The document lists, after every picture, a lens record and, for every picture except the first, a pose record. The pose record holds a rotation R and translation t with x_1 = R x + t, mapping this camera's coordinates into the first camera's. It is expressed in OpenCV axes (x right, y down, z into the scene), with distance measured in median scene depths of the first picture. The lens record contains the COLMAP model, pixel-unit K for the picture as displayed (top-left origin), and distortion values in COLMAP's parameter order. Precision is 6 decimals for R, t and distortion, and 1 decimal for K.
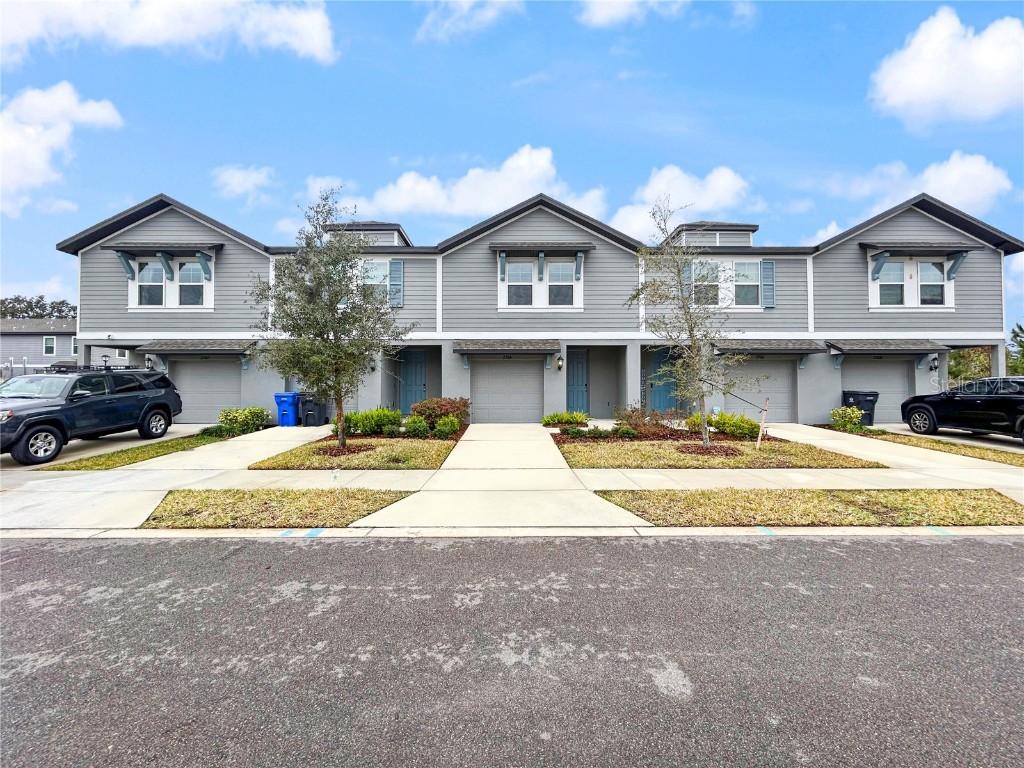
lens RADIAL K [[410.6, 0, 514.2], [0, 410.6, 382.7], [0, 0, 1]] dist [0.001070, 0.000240]
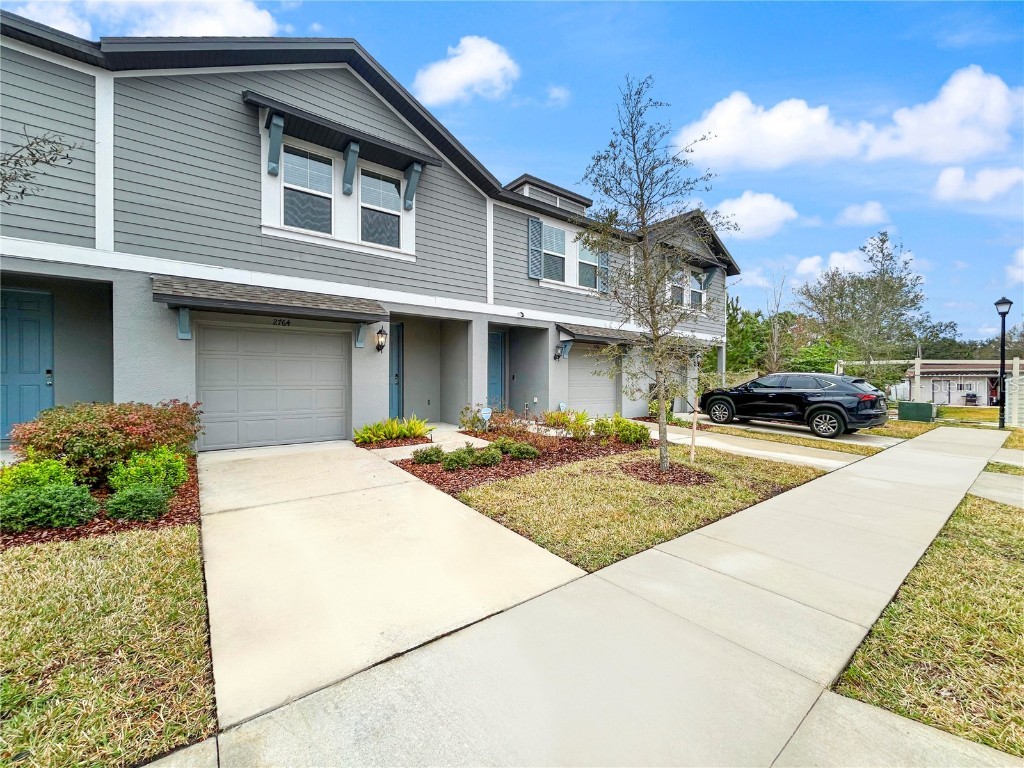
lens RADIAL K [[414.1, 0, 509.4], [0, 414.1, 380.8], [0, 0, 1]] dist [0.000569, 0.000150]
pose [[0.798688, 0.001866, 0.601742, -0.105257], [-0.015640, 0.999722, 0.017659, 0.000278], [-0.601542, -0.023515, 0.798495, 0.390989]]
